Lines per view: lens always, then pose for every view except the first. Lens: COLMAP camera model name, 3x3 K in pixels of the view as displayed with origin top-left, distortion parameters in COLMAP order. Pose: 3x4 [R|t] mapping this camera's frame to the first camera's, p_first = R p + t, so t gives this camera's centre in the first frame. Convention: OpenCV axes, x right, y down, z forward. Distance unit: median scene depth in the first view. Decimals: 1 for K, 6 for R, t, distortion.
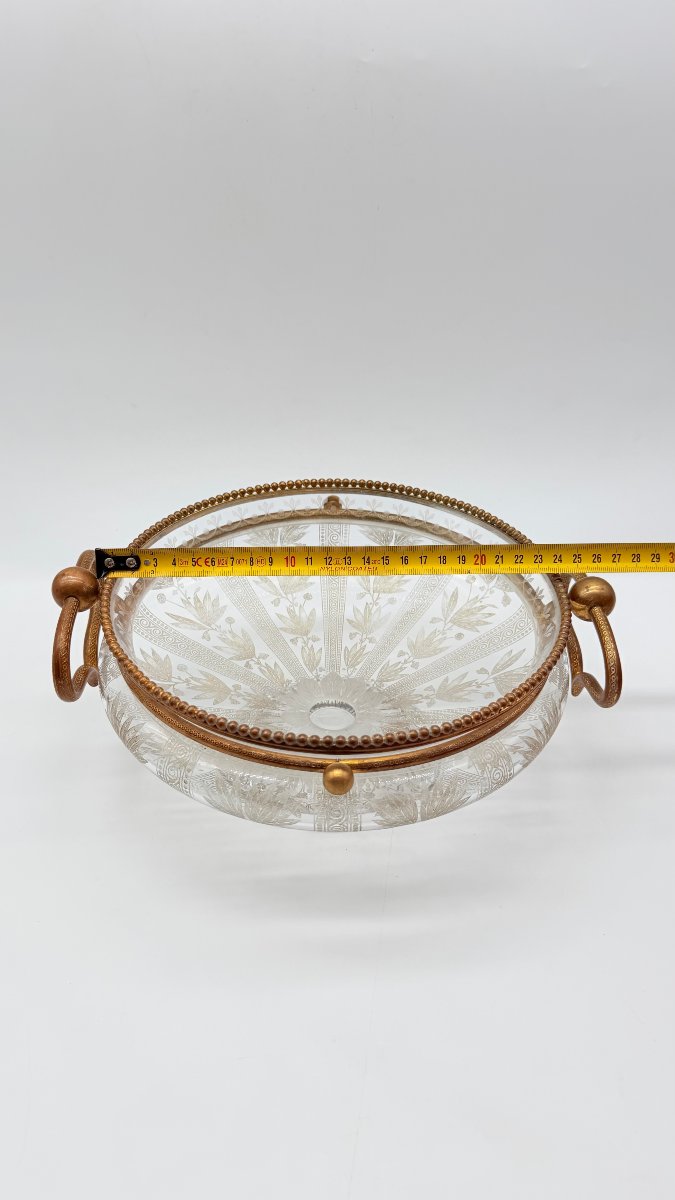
lens RADIAL K [[860.5, 0, 337.5], [0, 860.5, 600.0], [0, 0, 1]] dist [0.031834, -0.000189]
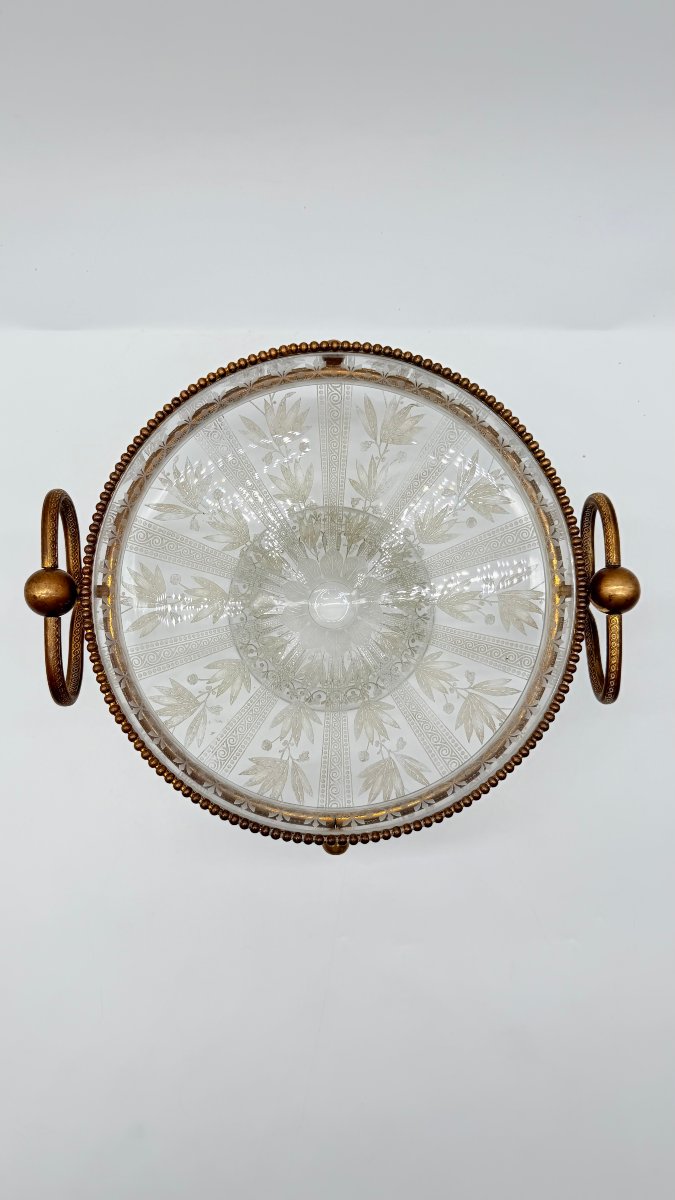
lens RADIAL K [[868.1, 0, 337.5], [0, 868.1, 600.0], [0, 0, 1]] dist [0.002132, 0.000005]
pose [[0.999949, 0.009424, -0.003667, 0.003737], [-0.002879, 0.612913, 0.790145, -0.636425], [0.009694, -0.790094, 0.612909, 0.371898]]
